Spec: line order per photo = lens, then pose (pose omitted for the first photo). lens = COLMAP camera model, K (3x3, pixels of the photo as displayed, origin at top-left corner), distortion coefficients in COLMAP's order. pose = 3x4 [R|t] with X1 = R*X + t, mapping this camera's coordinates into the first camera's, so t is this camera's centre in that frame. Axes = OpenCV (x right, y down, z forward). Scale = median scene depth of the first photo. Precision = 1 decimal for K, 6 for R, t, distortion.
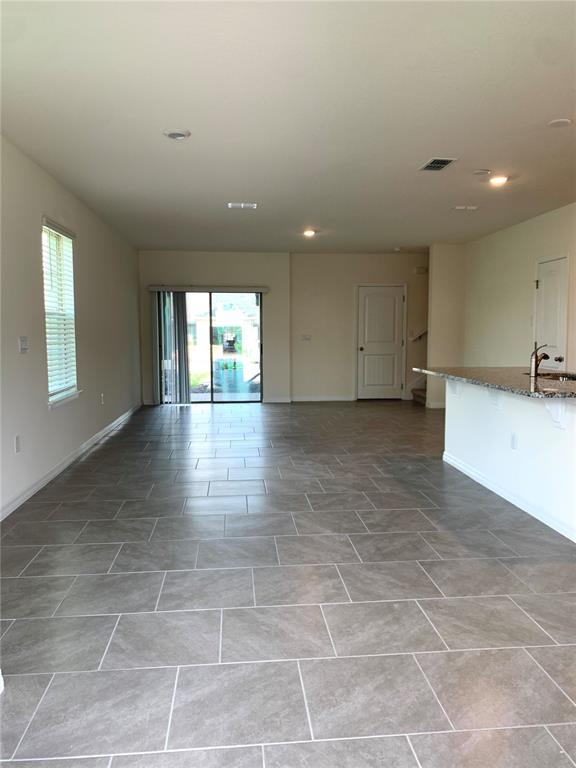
lens RADIAL K [[588.8, 0, 288.5], [0, 588.8, 385.0], [0, 0, 1]] dist [0.021071, -0.004190]
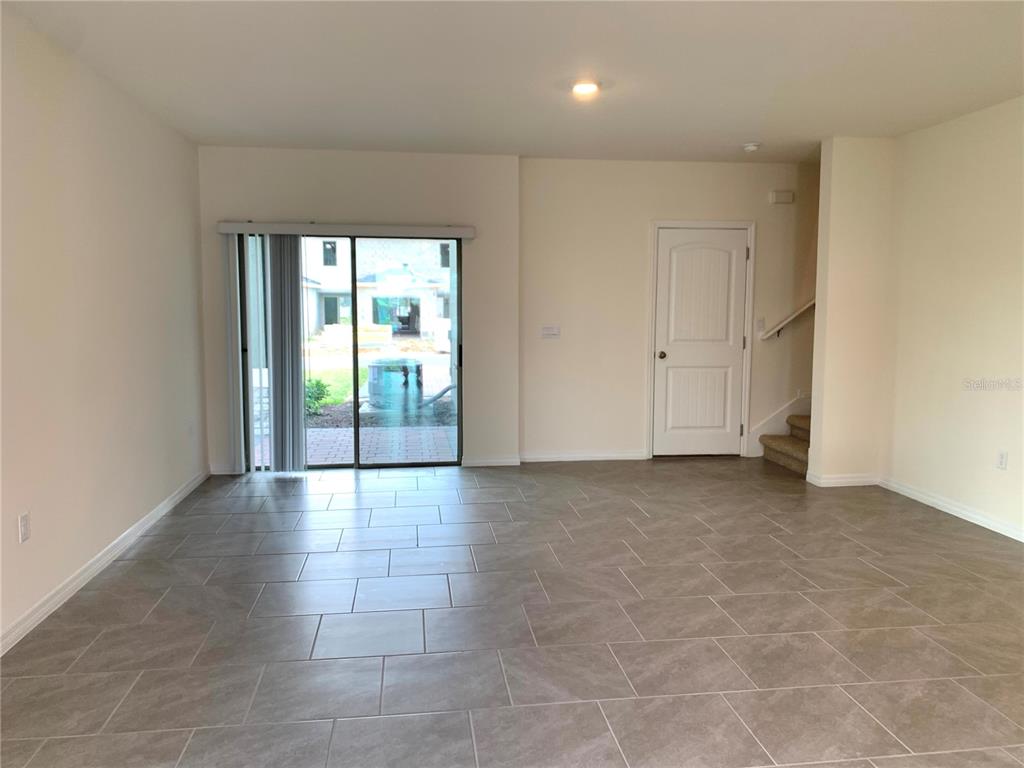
lens RADIAL K [[785.1, 0, 511.3], [0, 785.1, 379.8], [0, 0, 1]] dist [0.021071, -0.004190]
pose [[0.999398, 0.001762, 0.034644, -0.025529], [-0.002116, 0.999946, 0.010191, -0.047028], [-0.034624, -0.010259, 0.999348, 0.346843]]
